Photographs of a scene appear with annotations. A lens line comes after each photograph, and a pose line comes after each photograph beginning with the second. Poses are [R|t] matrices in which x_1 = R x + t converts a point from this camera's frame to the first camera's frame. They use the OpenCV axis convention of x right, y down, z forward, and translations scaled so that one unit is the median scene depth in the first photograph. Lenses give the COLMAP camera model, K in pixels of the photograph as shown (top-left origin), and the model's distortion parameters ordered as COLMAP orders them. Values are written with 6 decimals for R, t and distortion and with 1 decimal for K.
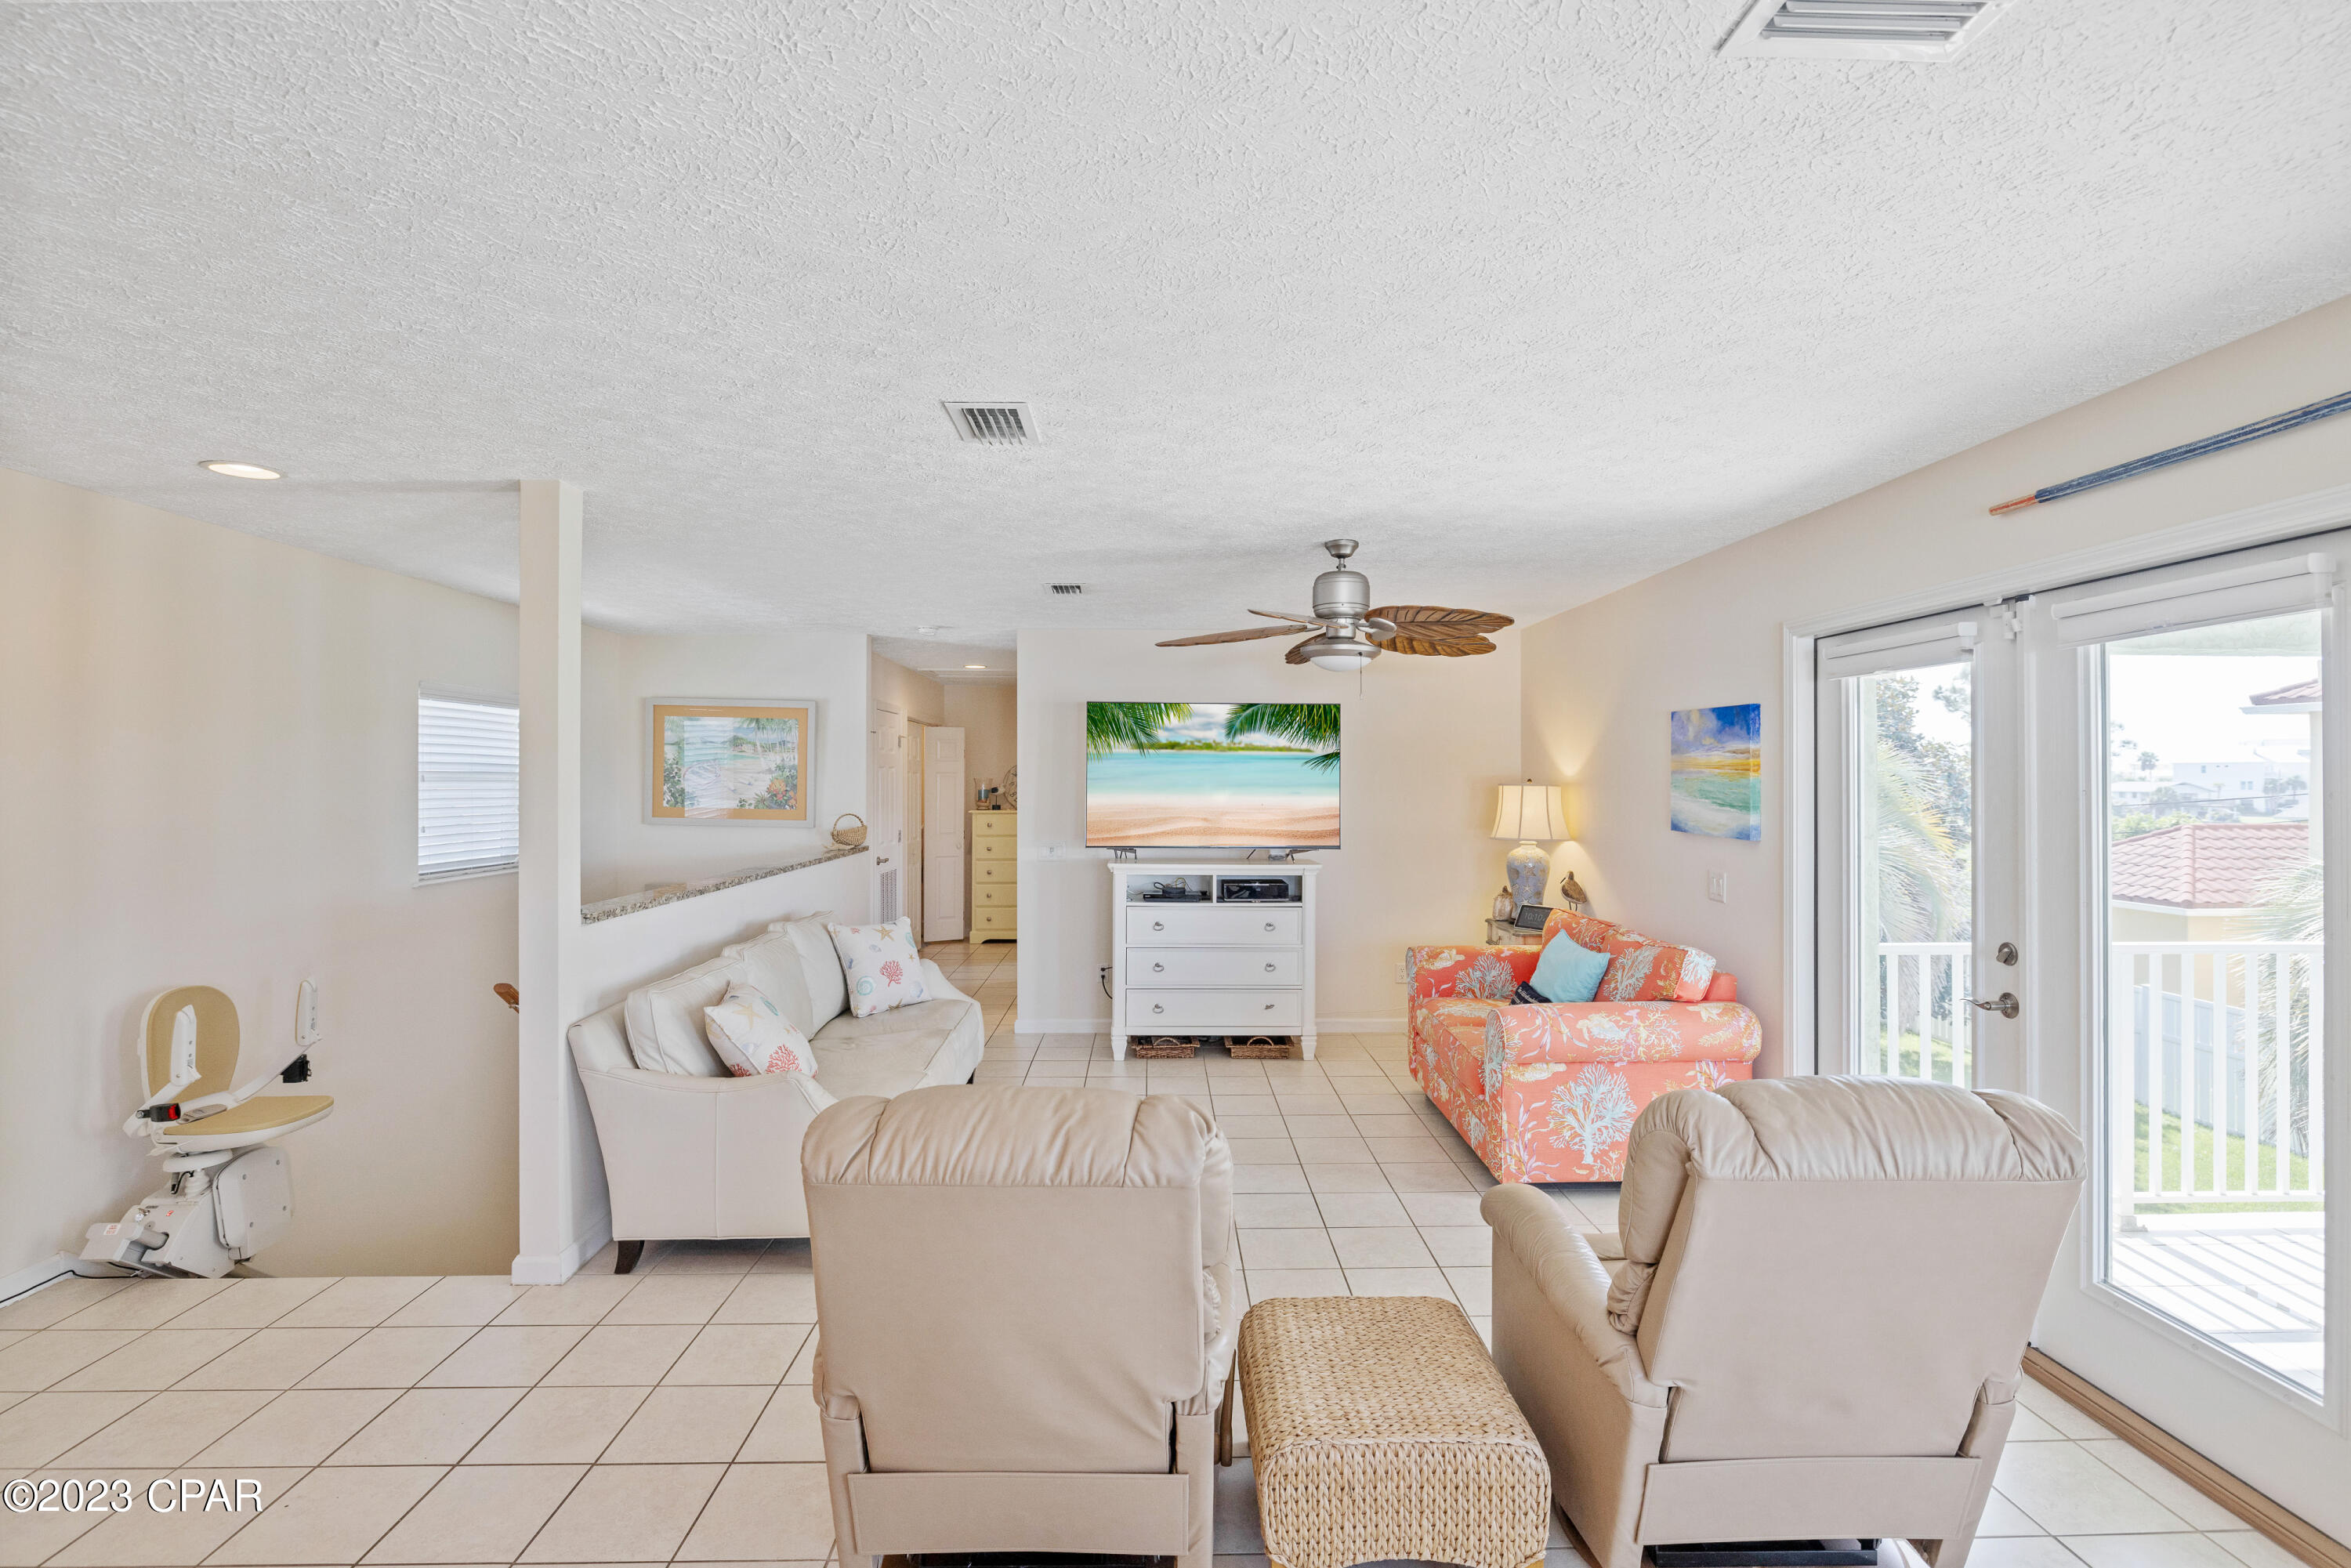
lens RADIAL K [[1091.9, 0, 1168.3], [0, 1091.9, 777.0], [0, 0, 1]] dist [-0.003166, 0.000364]
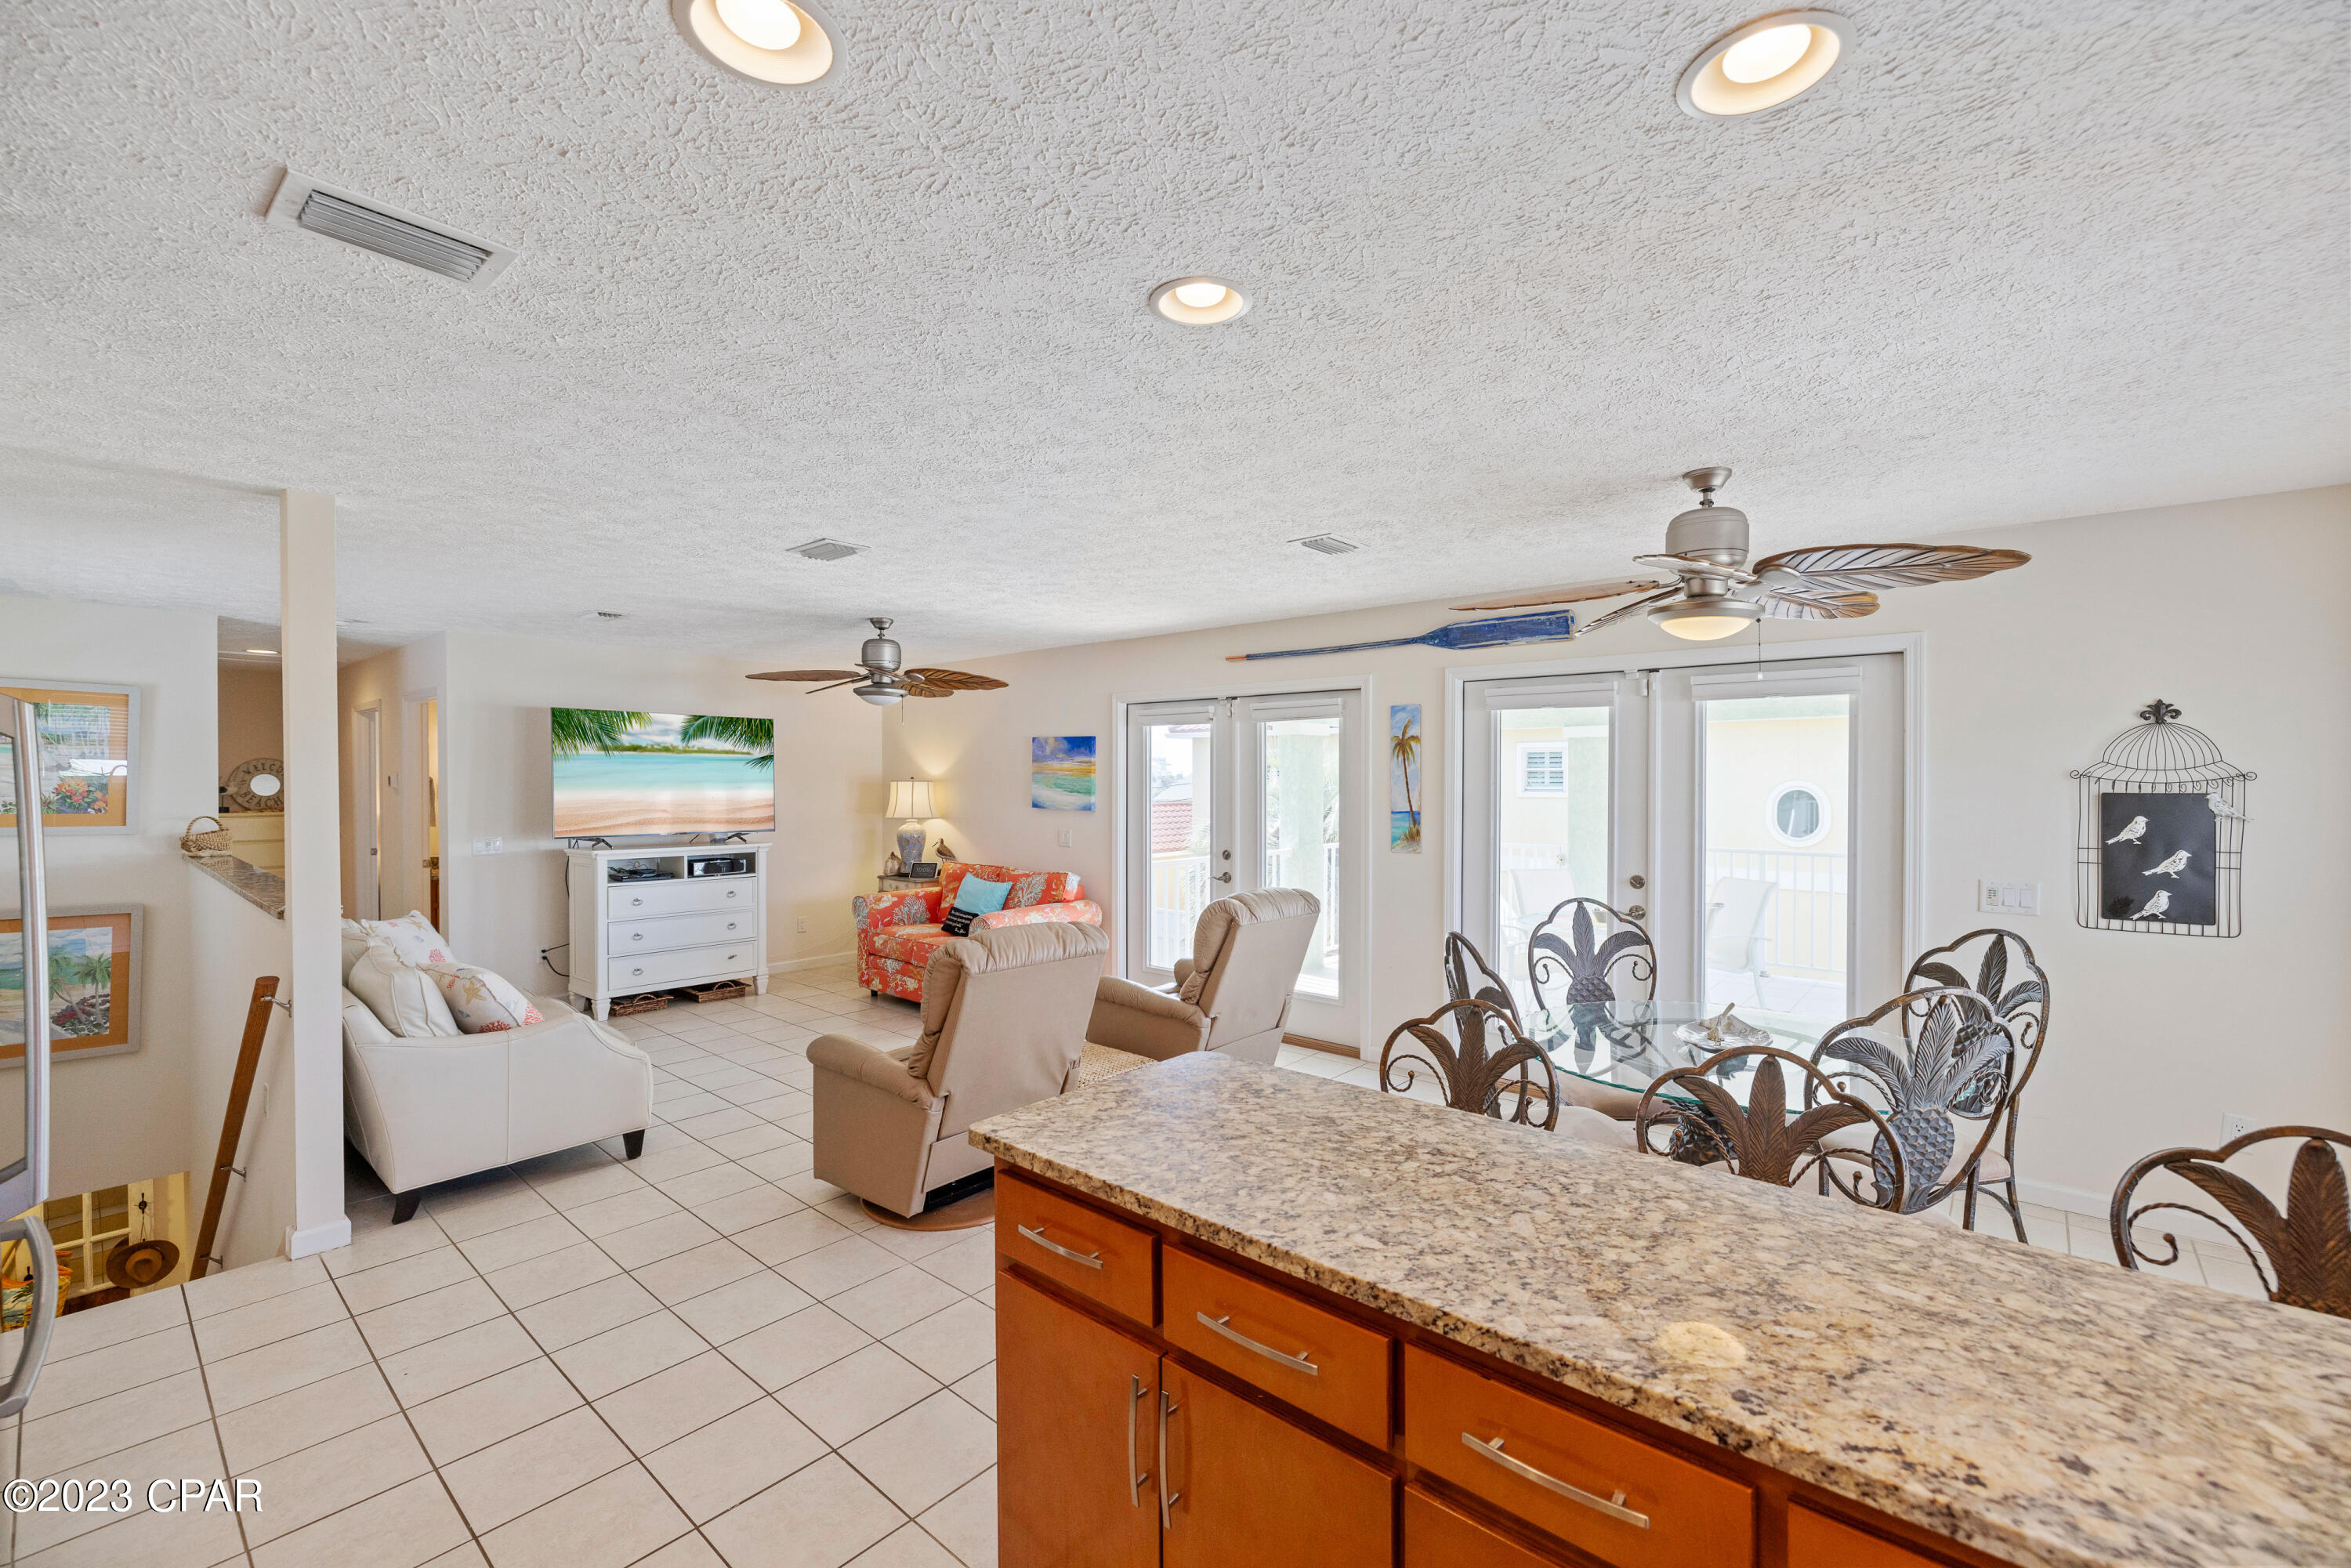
lens RADIAL K [[996.5, 0, 1175.5], [0, 996.5, 784.0], [0, 0, 1]] dist [0.000373, 0.000166]
pose [[0.673477, -0.006721, 0.739177, -0.411513], [-0.001762, 0.999941, 0.010698, -0.003156], [-0.739206, -0.008508, 0.673426, -0.154831]]
